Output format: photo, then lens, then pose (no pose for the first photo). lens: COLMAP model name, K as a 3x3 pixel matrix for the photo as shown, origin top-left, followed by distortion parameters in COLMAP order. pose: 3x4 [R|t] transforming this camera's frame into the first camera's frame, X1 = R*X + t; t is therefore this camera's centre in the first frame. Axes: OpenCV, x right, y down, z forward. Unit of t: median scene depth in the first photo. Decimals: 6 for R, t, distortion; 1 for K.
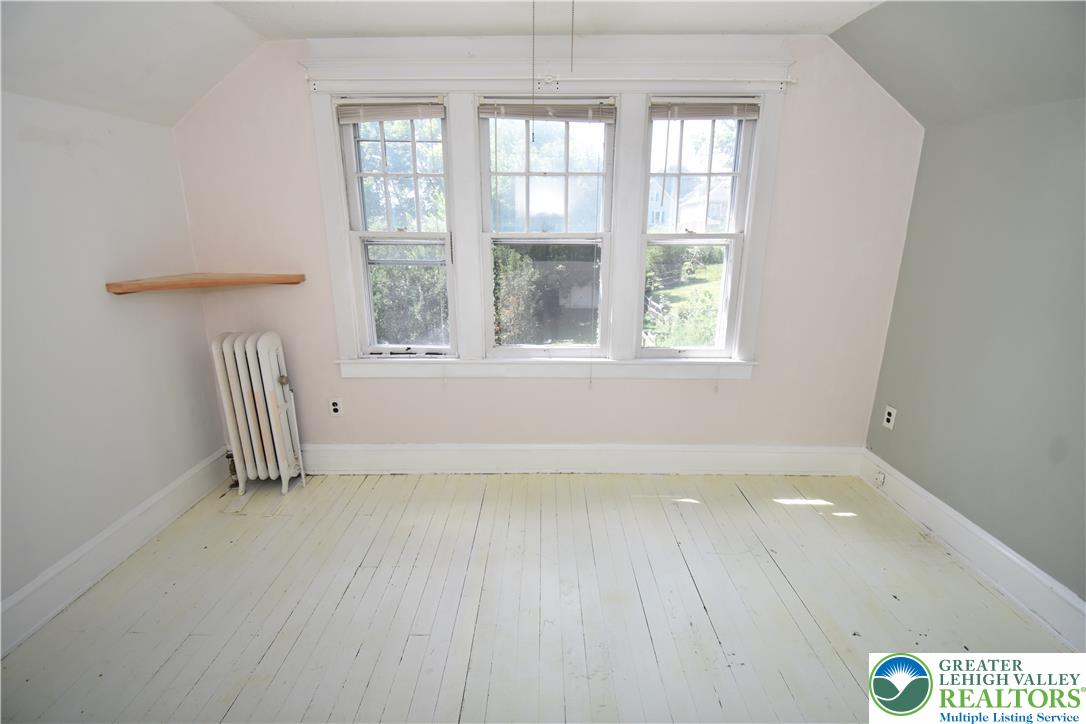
lens RADIAL K [[478.4, 0, 543.0], [0, 478.4, 361.1], [0, 0, 1]] dist [0.014725, -0.021040]
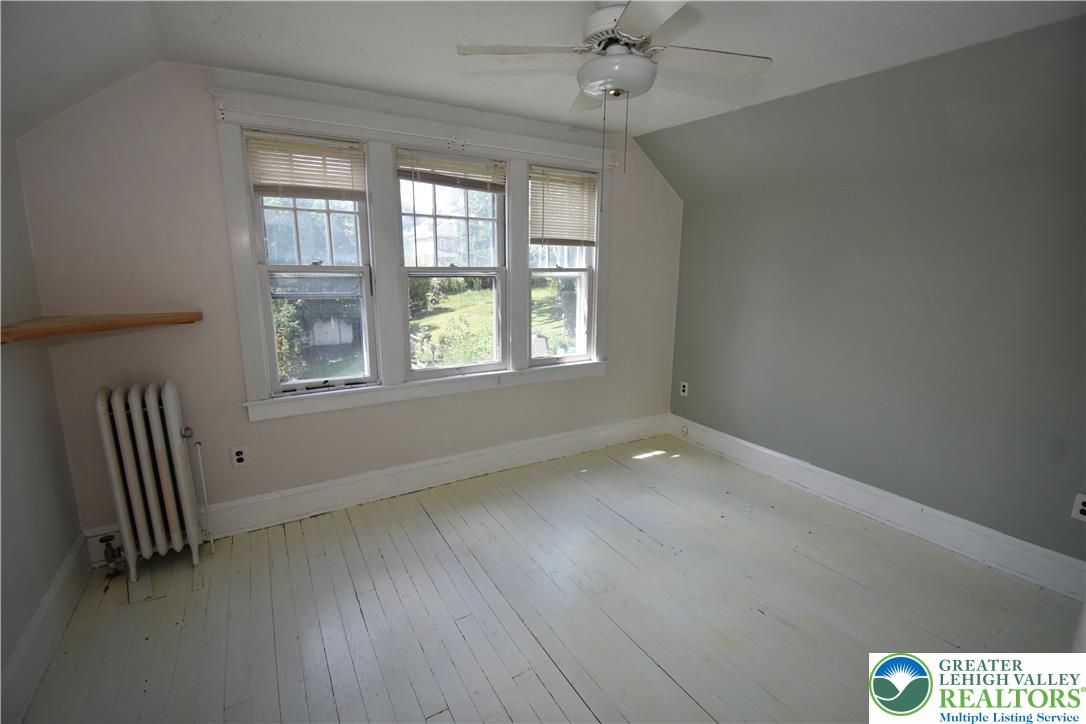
lens RADIAL K [[478.4, 0, 541.4], [0, 478.4, 362.3], [0, 0, 1]] dist [0.014725, -0.021040]
pose [[0.858930, -0.096997, 0.502823, -0.392173], [0.127474, 0.991488, -0.026490, 0.017171], [-0.495974, 0.086850, 0.863983, -0.080812]]
